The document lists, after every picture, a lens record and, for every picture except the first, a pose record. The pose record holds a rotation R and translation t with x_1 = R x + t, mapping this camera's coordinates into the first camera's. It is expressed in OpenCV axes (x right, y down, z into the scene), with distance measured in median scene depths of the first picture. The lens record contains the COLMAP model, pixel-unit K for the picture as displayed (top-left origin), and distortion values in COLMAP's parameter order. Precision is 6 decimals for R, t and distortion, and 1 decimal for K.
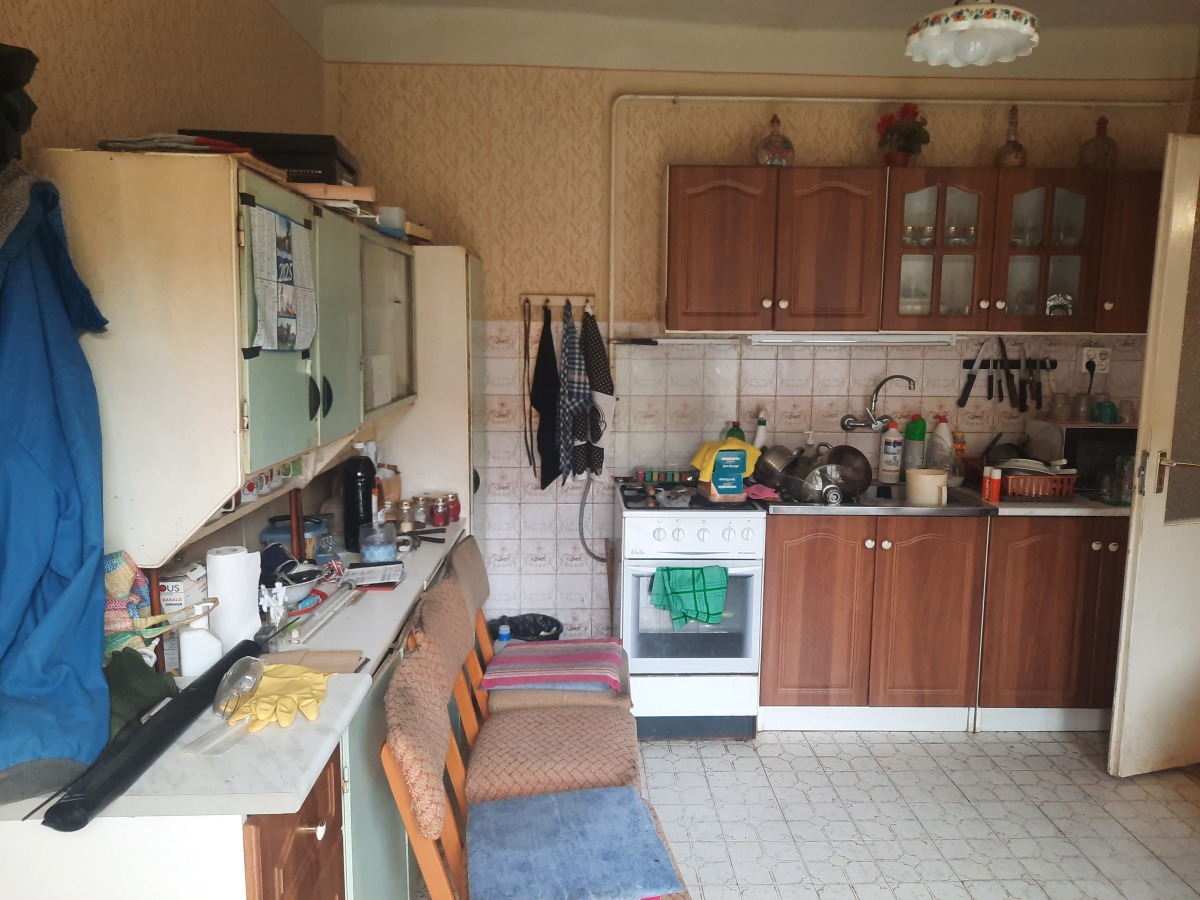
lens RADIAL K [[891.7, 0, 600.0], [0, 891.7, 450.0], [0, 0, 1]] dist [0.035804, -0.054254]
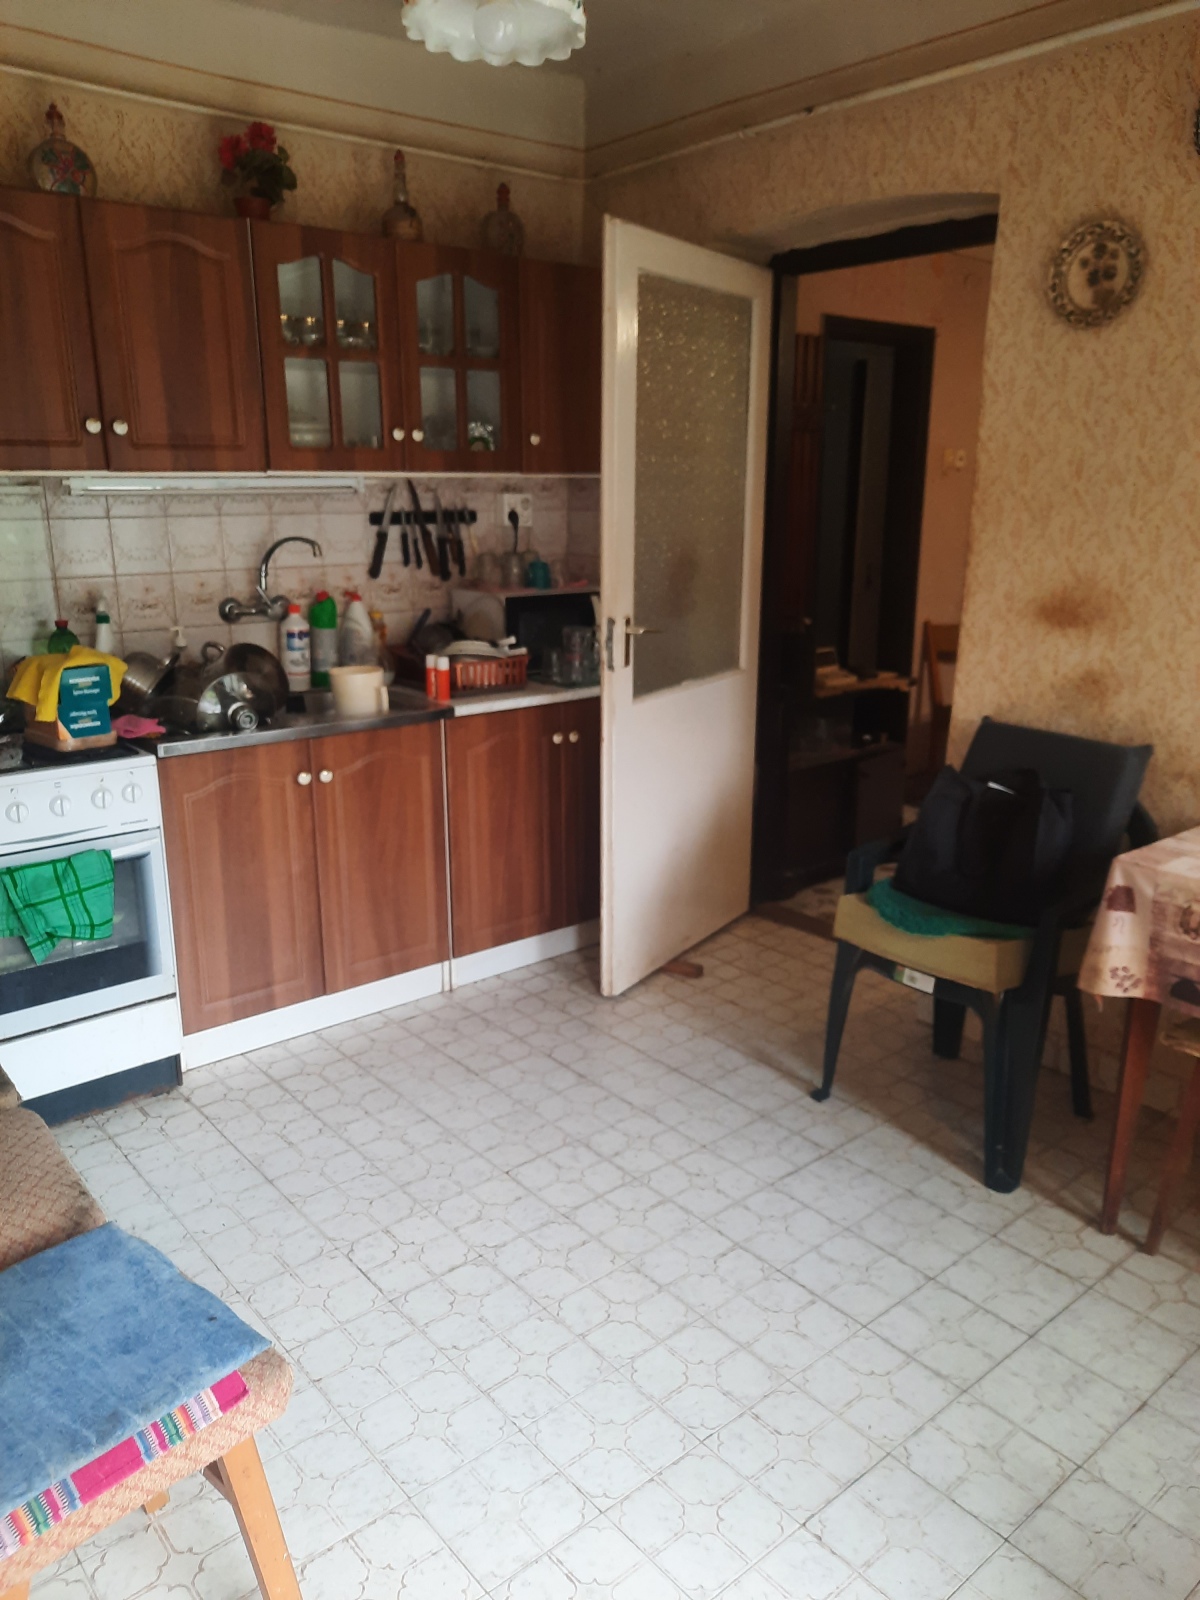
lens RADIAL K [[1188.9, 0, 599.1], [0, 1188.9, 821.0], [0, 0, 1]] dist [0.035804, -0.054254]
pose [[0.778106, -0.178847, 0.602134, -0.092493], [0.089253, 0.980362, 0.175852, -0.008142], [-0.621760, -0.083089, 0.778788, 0.104093]]
